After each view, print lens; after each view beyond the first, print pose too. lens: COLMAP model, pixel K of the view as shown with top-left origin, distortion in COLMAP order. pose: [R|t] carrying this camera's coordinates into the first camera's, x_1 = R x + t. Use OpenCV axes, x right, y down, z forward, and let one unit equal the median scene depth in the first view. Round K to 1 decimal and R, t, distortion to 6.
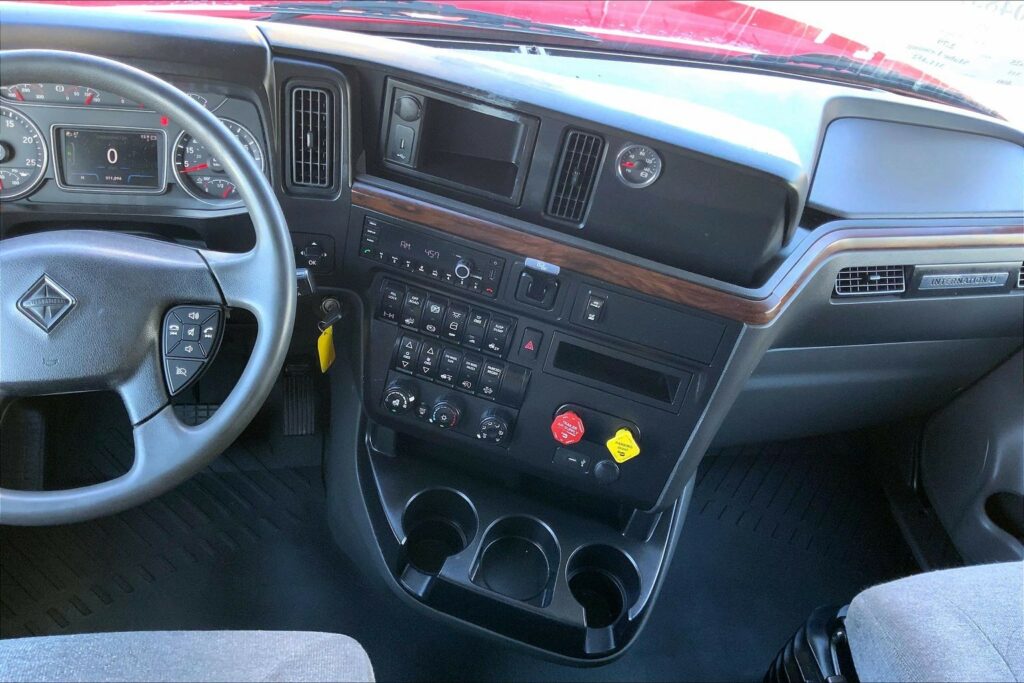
lens RADIAL K [[875.0, 0, 514.1], [0, 875.0, 342.8], [0, 0, 1]] dist [0.090483, -0.179764]
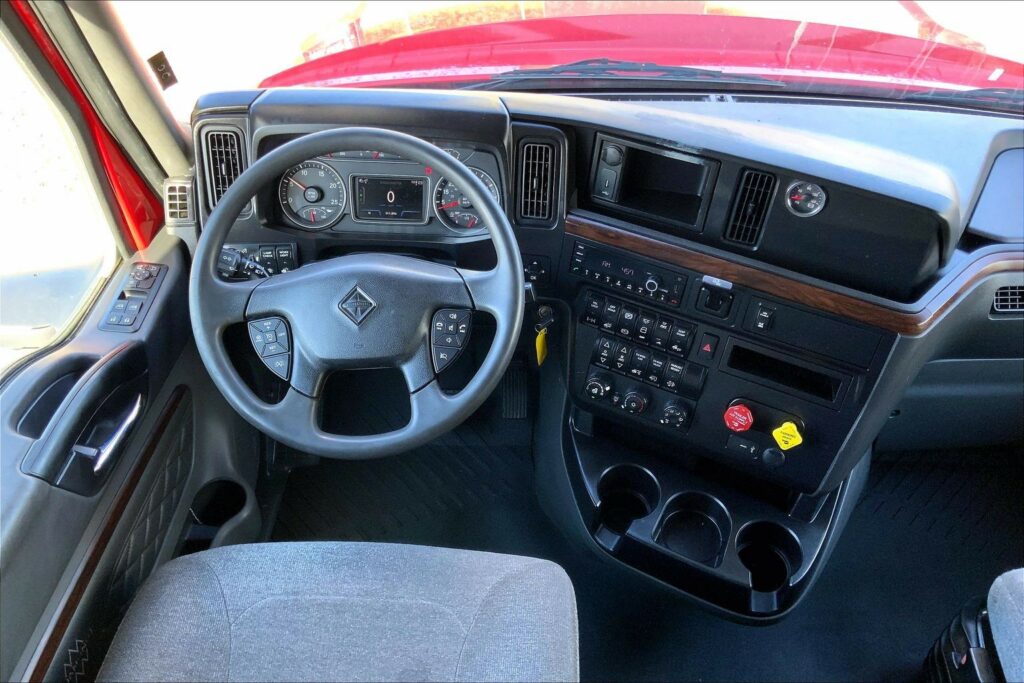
lens RADIAL K [[875.0, 0, 501.3], [0, 875.0, 338.7], [0, 0, 1]] dist [0.090483, -0.179764]
pose [[0.971610, 0.026985, -0.235046, 0.027170], [-0.030957, 0.999433, -0.013224, 0.016086], [0.234556, 0.020125, 0.971894, -0.249214]]
